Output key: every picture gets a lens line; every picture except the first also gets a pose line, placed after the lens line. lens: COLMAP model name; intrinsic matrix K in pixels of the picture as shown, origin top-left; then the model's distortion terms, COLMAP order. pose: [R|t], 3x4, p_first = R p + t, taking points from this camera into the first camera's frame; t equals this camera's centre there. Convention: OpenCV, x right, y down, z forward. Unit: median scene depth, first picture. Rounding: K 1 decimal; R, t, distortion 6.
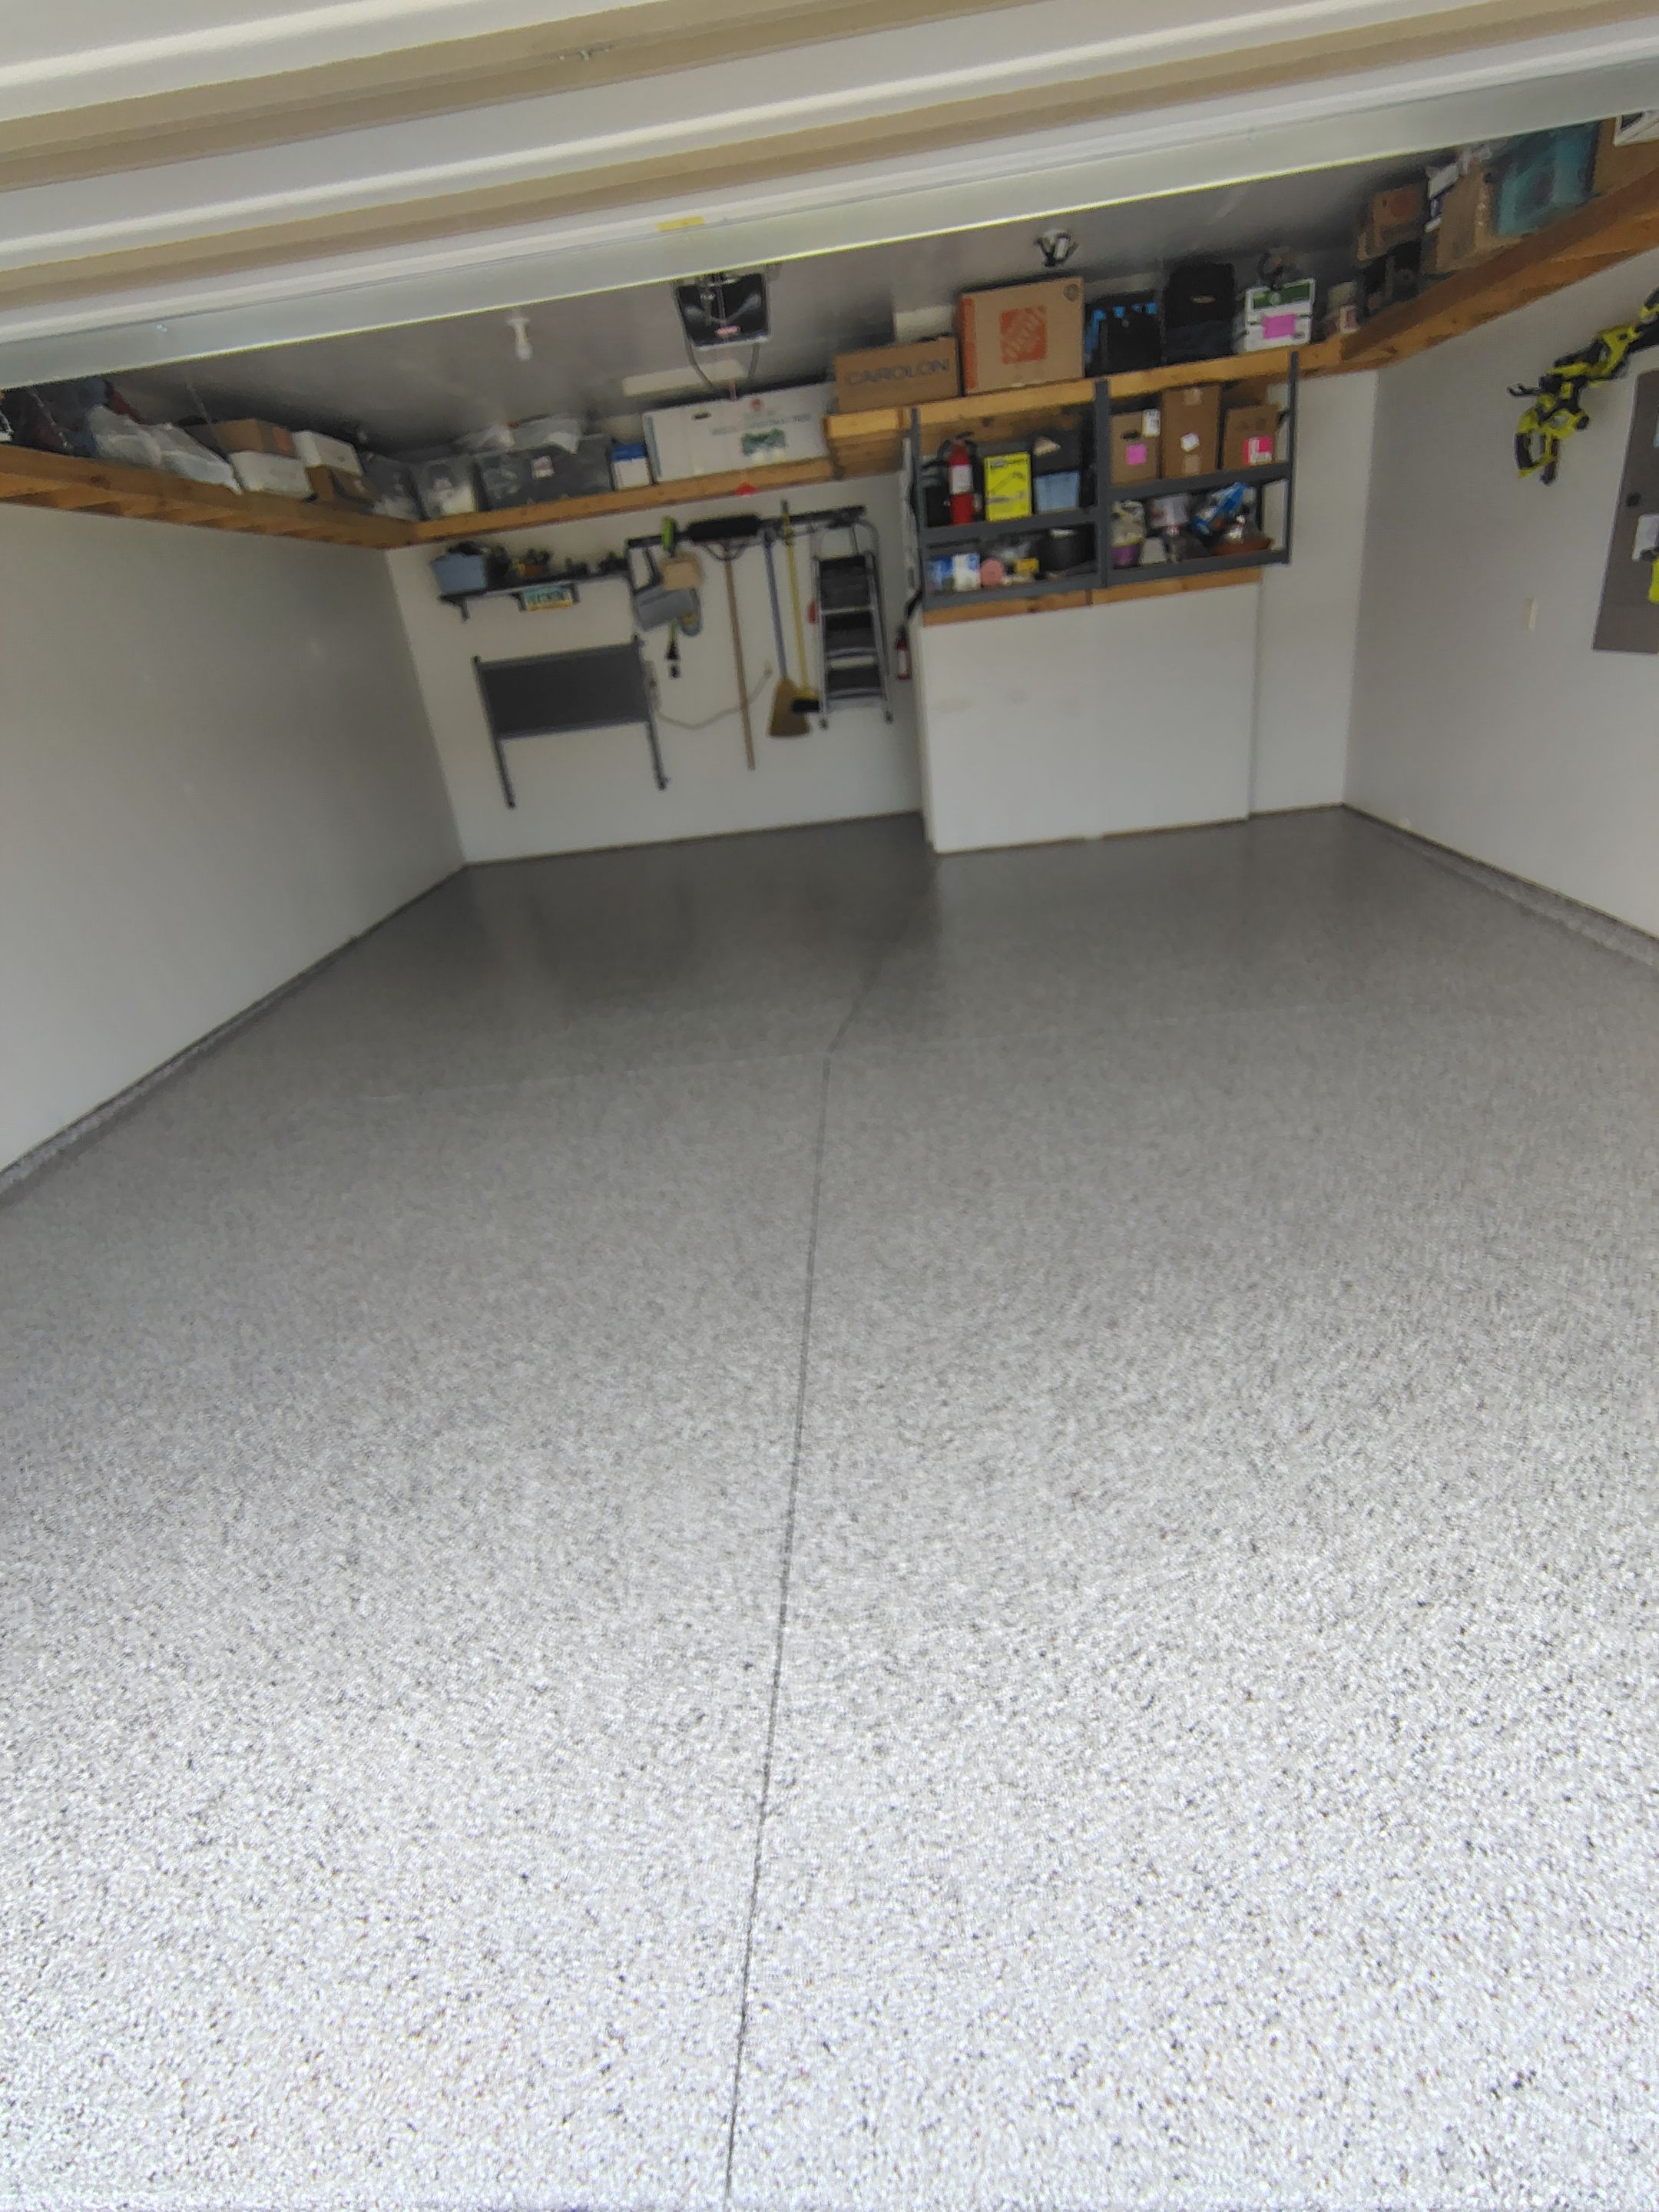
lens RADIAL K [[1046.3, 0, 821.3], [0, 1046.3, 1096.5], [0, 0, 1]] dist [-0.015320, 0.007872]
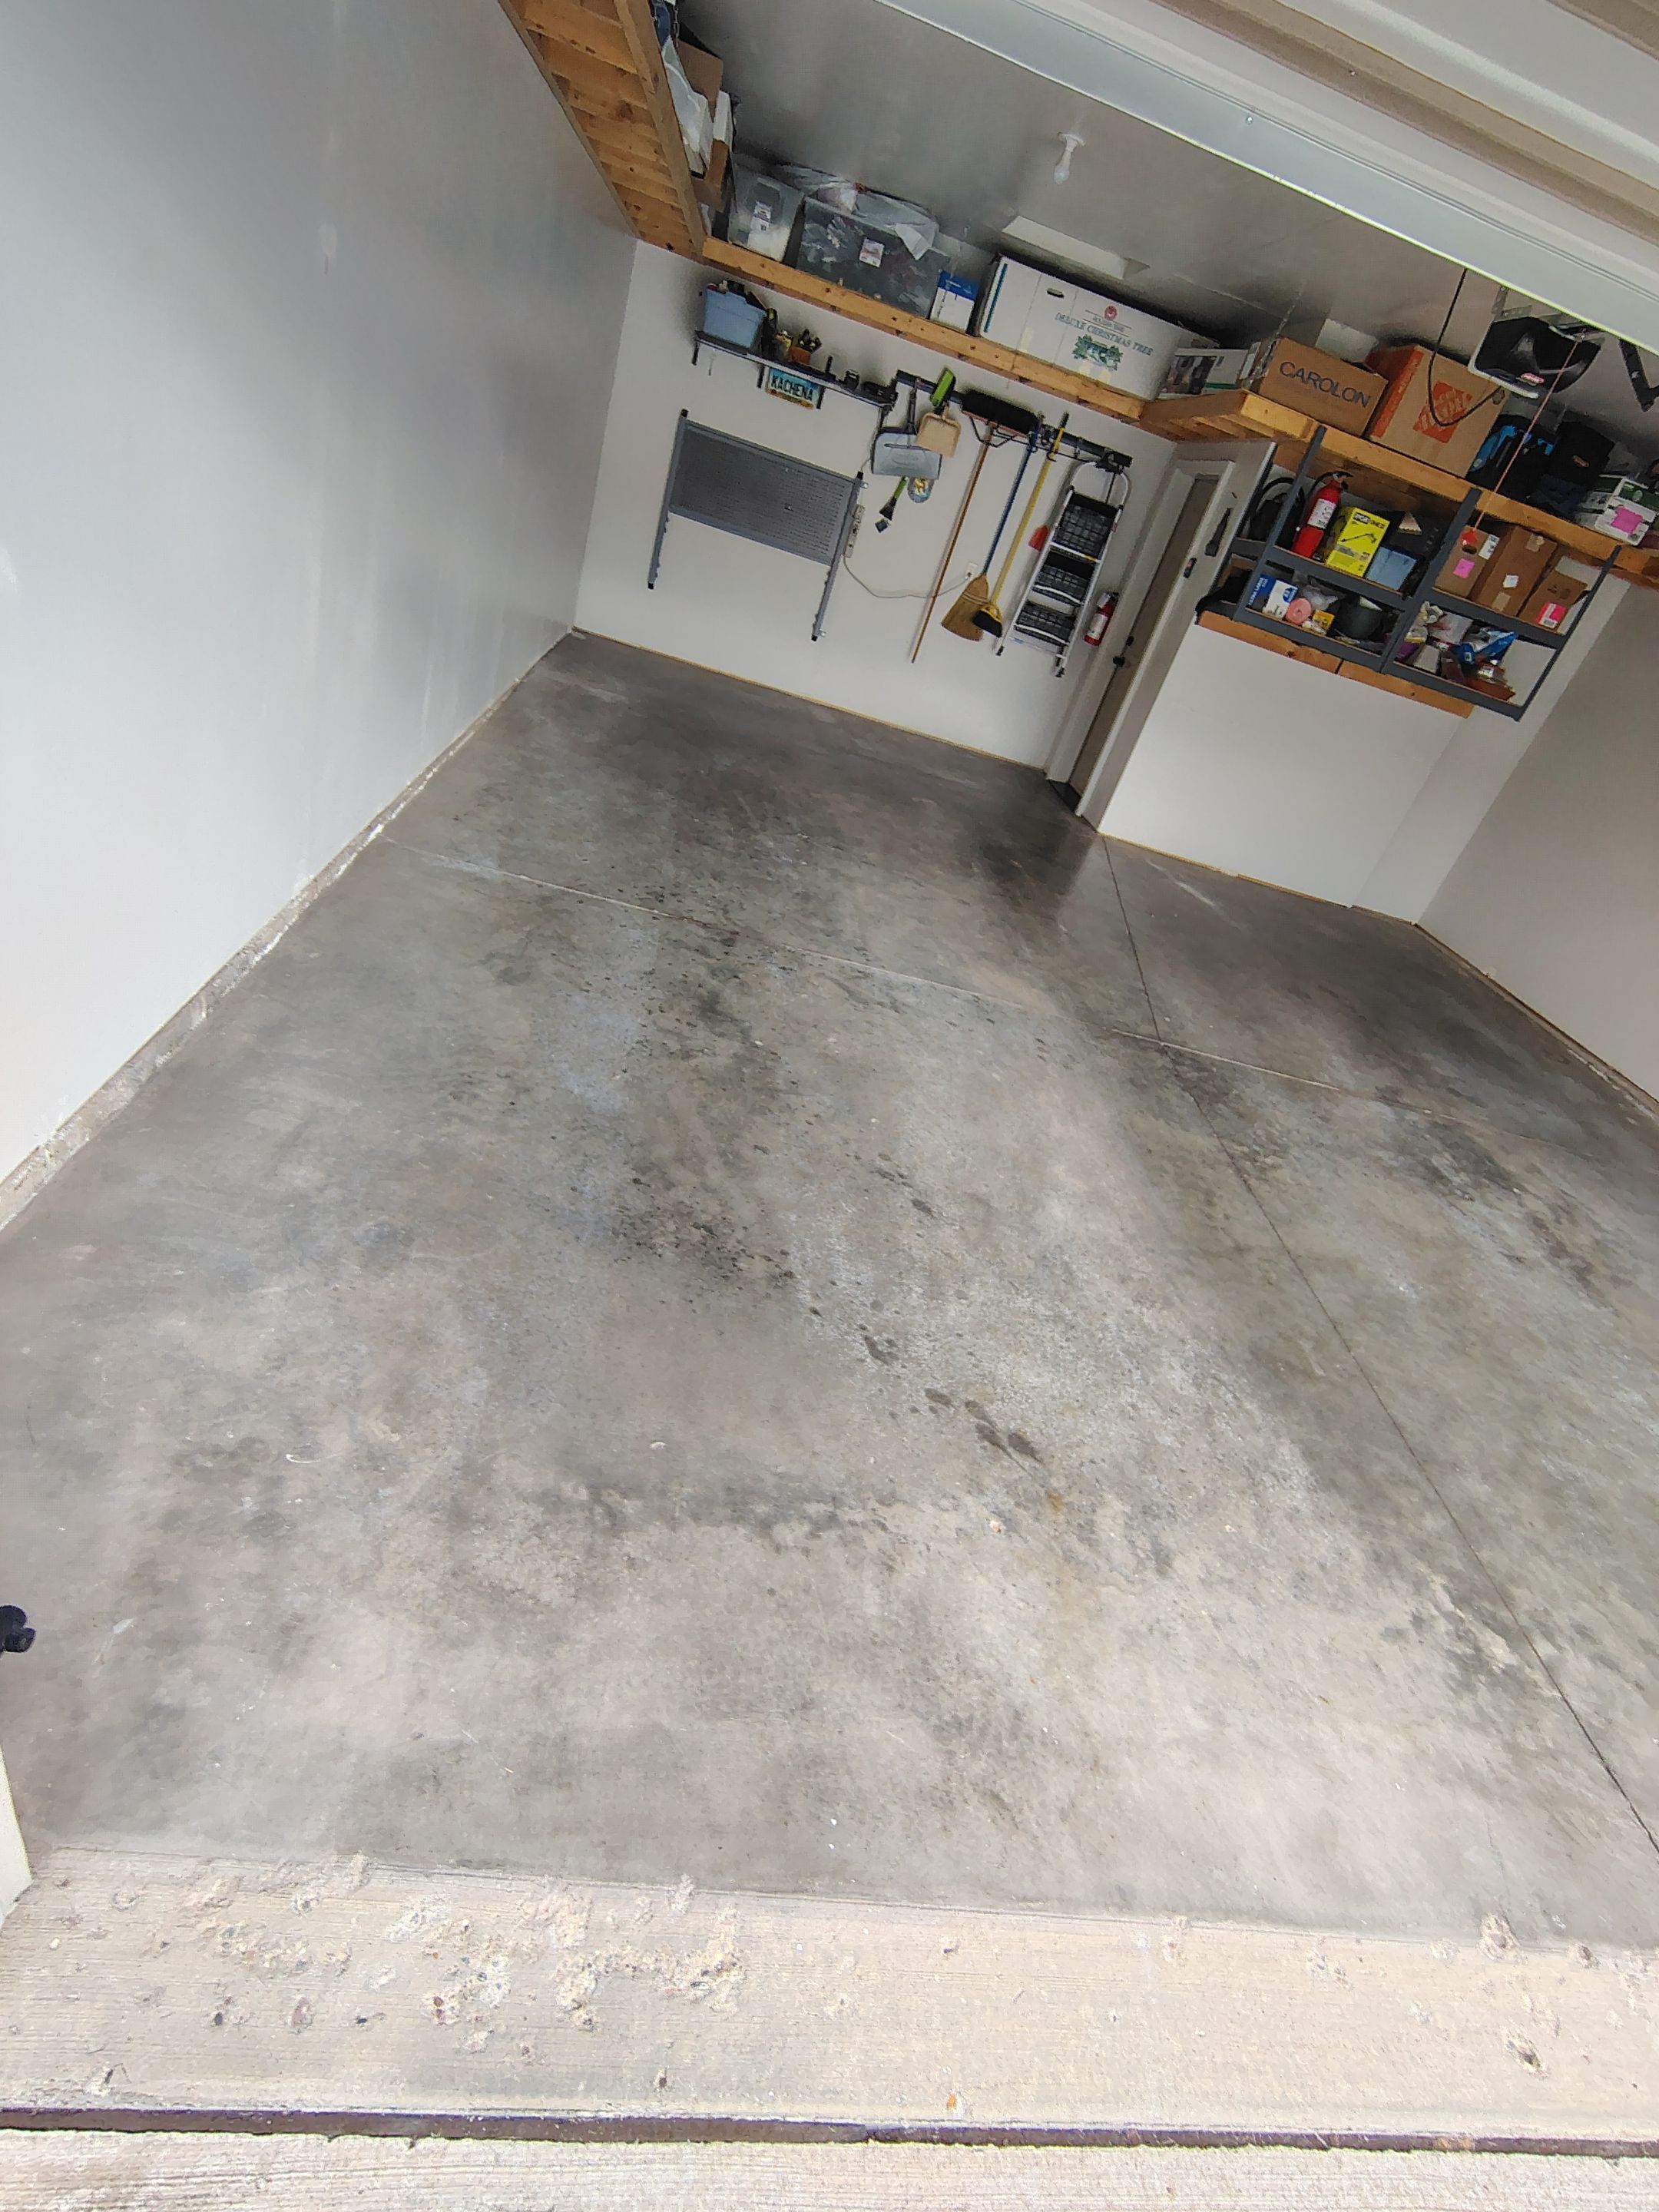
lens RADIAL K [[1032.9, 0, 818.5], [0, 1032.9, 1098.2], [0, 0, 1]] dist [-0.012757, 0.005486]
pose [[0.911096, 0.297339, 0.285471, -0.558437], [-0.329928, 0.941207, 0.072647, 0.049212], [-0.247087, -0.160373, 0.955630, 0.083745]]
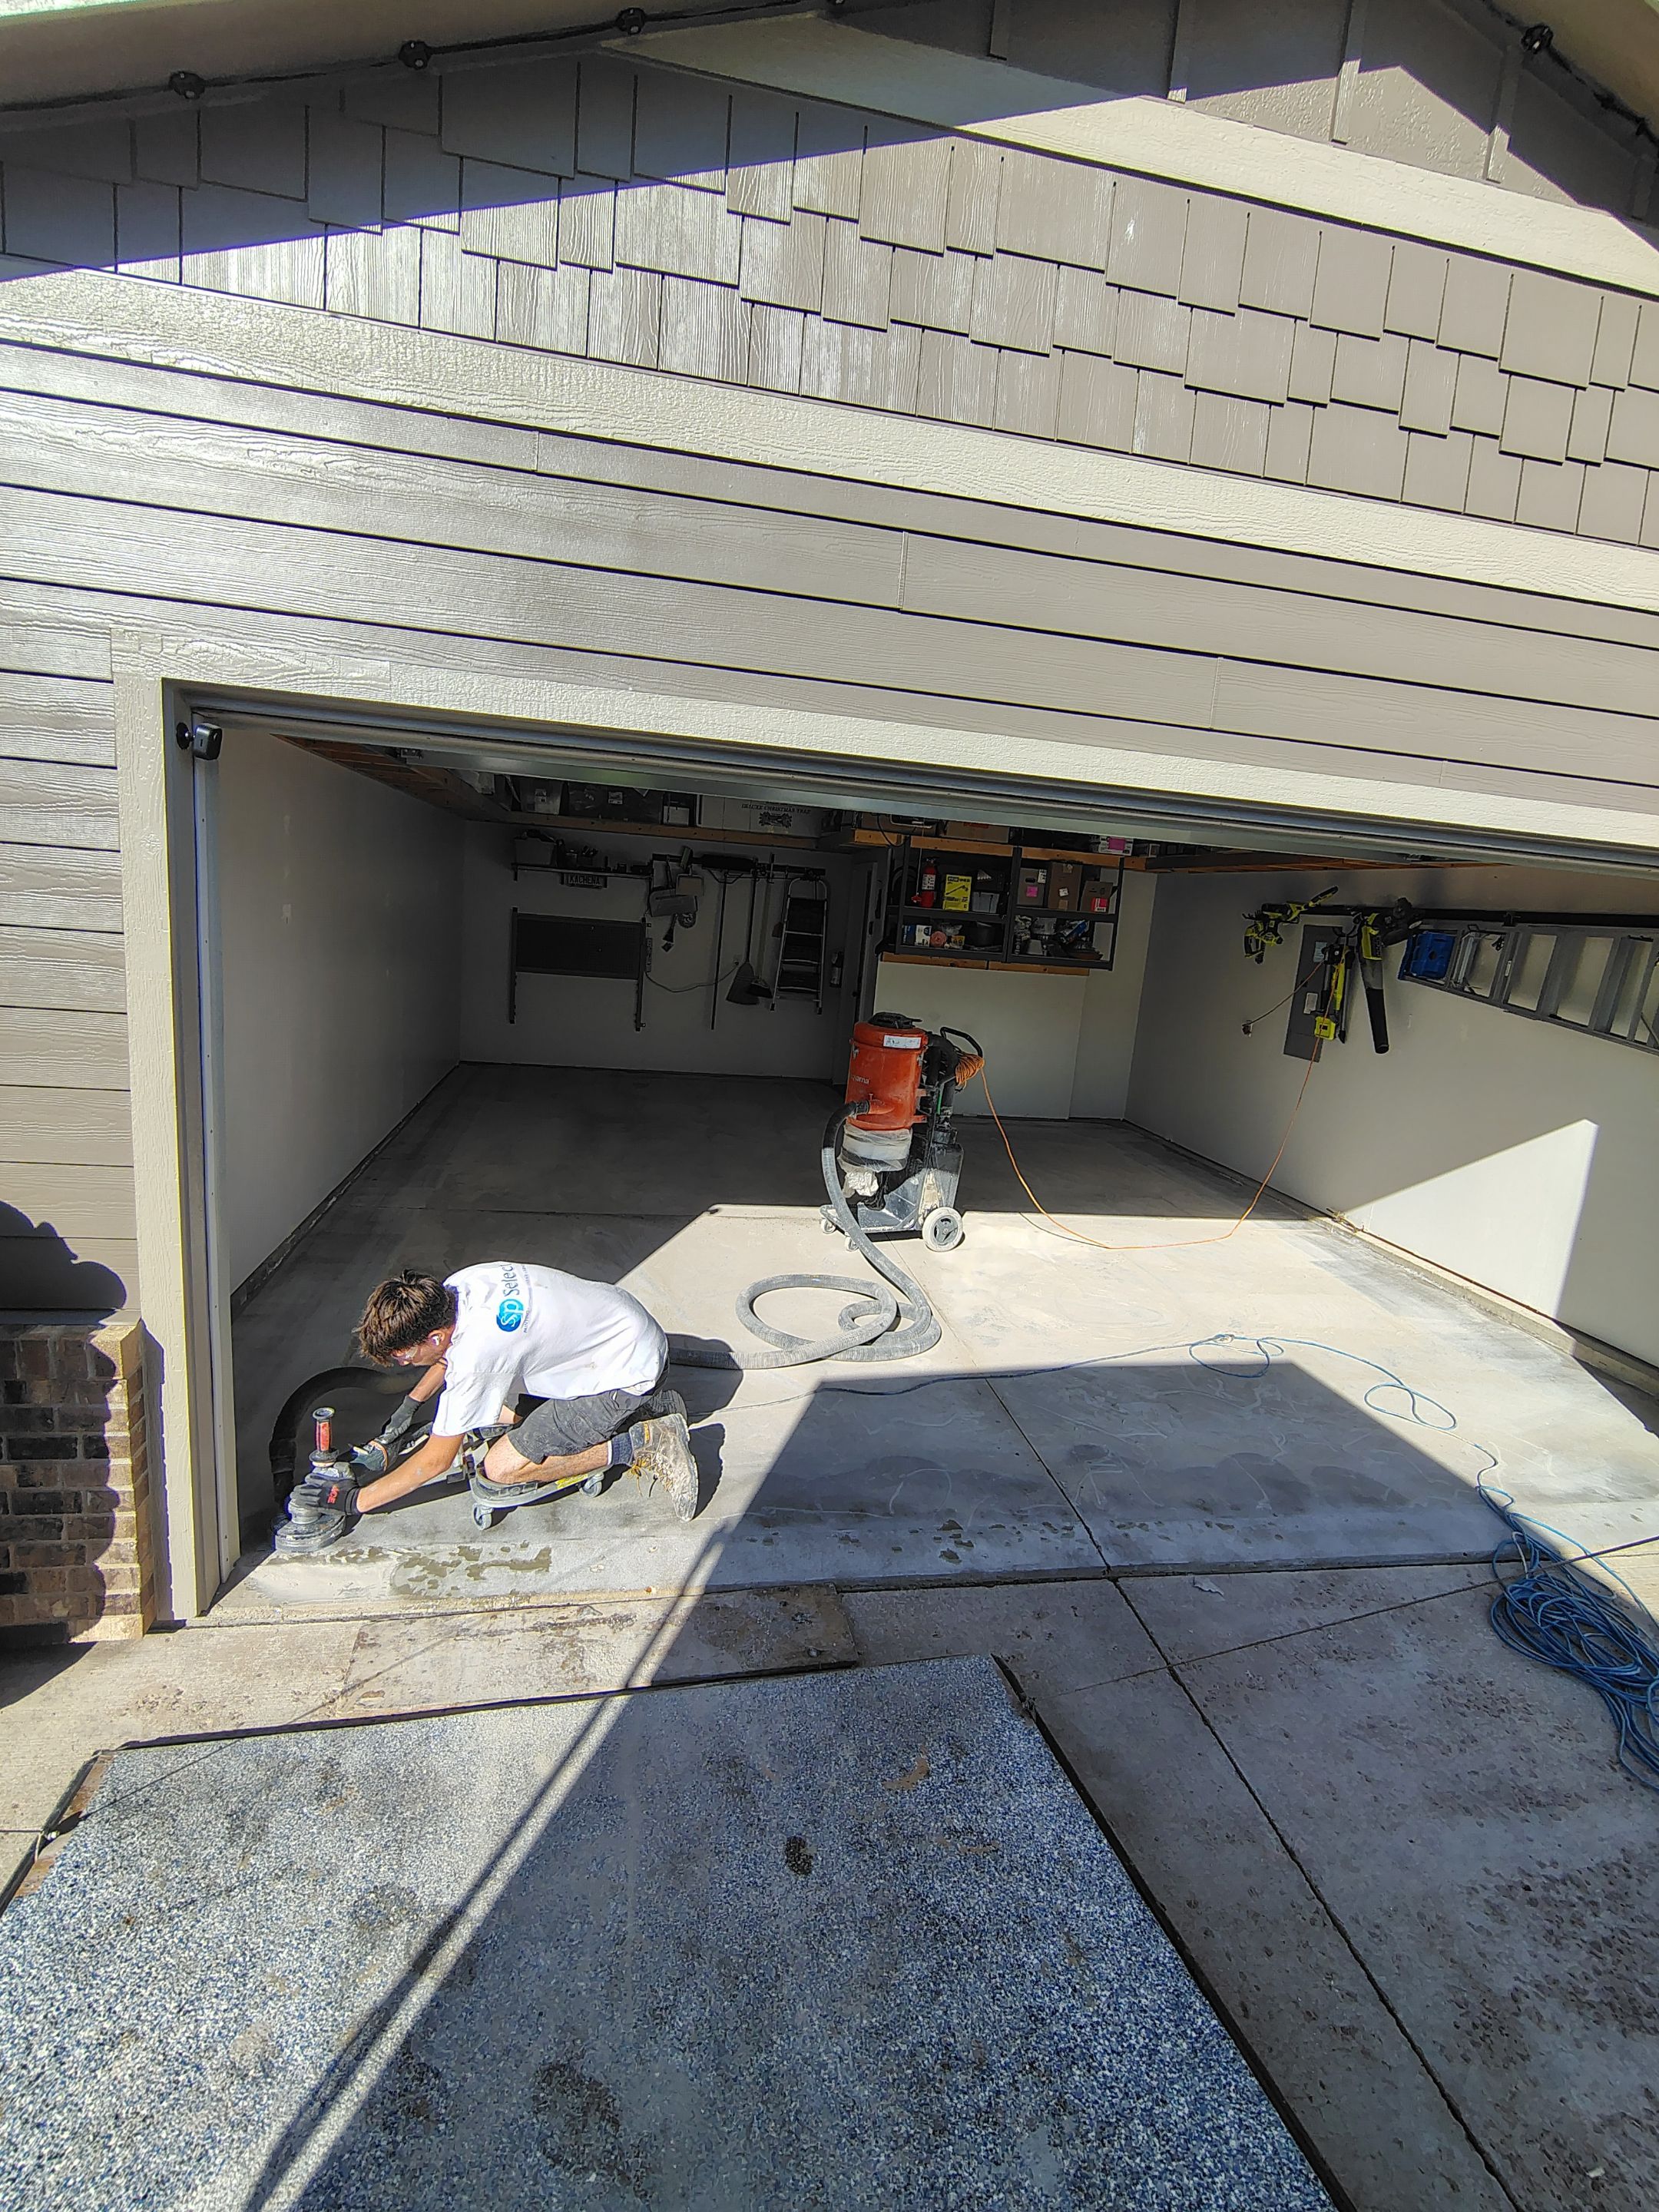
lens RADIAL K [[1032.9, 0, 818.5], [0, 1032.9, 1098.2], [0, 0, 1]] dist [-0.012757, 0.005486]
pose [[0.955766, 0.158637, 0.247680, -0.462567], [-0.090736, 0.960037, -0.264756, 0.192736], [-0.279782, 0.230571, 0.931965, -0.428187]]
